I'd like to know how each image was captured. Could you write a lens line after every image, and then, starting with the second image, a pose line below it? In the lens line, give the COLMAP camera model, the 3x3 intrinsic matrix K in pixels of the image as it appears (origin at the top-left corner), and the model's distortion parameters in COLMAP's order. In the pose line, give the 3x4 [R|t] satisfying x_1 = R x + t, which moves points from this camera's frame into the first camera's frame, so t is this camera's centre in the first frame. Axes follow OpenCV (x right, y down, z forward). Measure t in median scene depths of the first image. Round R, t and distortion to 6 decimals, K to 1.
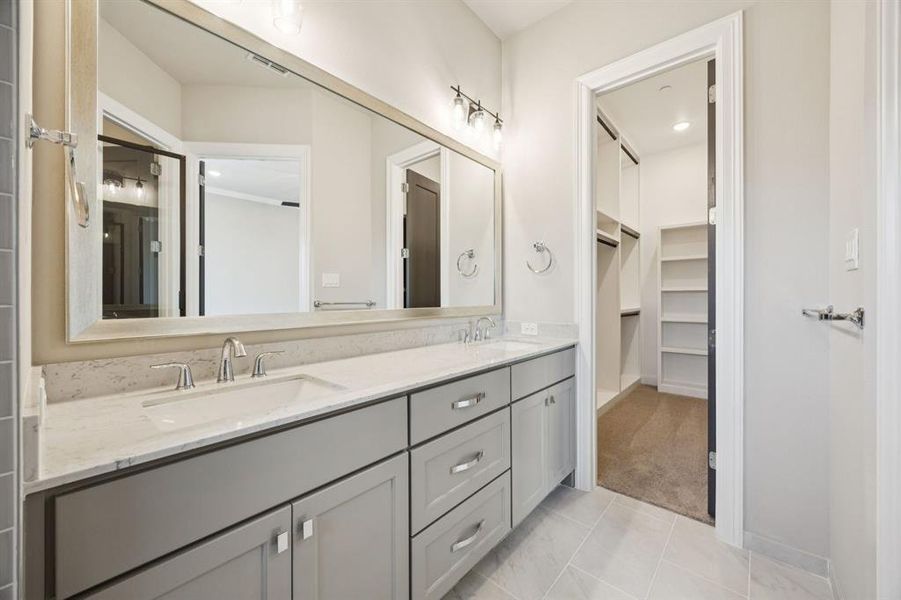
lens RADIAL K [[344.9, 0, 450.0], [0, 344.9, 297.3], [0, 0, 1]] dist [-0.005220, 0.001282]
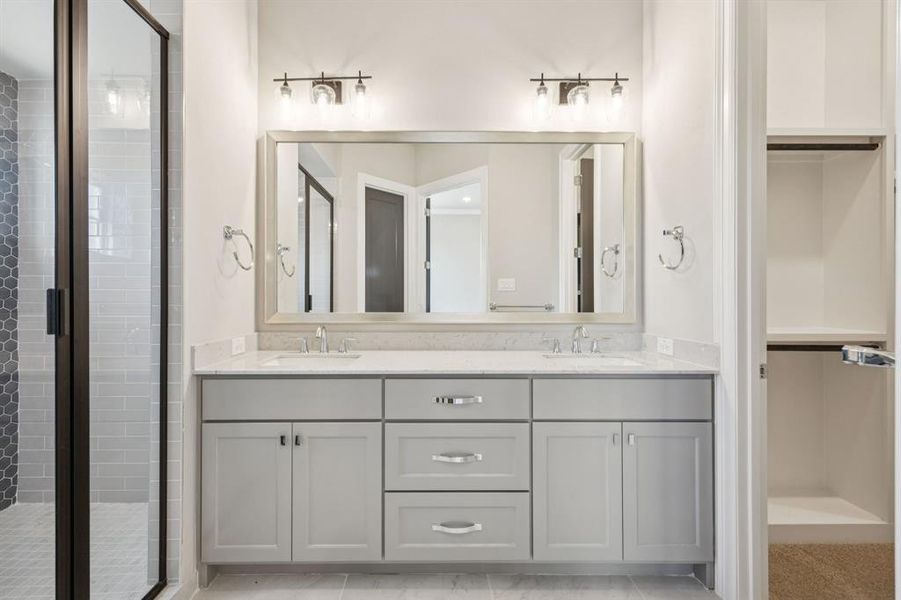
lens RADIAL K [[369.1, 0, 443.1], [0, 369.1, 298.7], [0, 0, 1]] dist [0.008057, -0.000379]
pose [[0.658107, 0.004322, -0.752912, 0.561571], [-0.003240, 0.999991, 0.002909, -0.011242], [0.752917, 0.000525, 0.658115, 0.136738]]
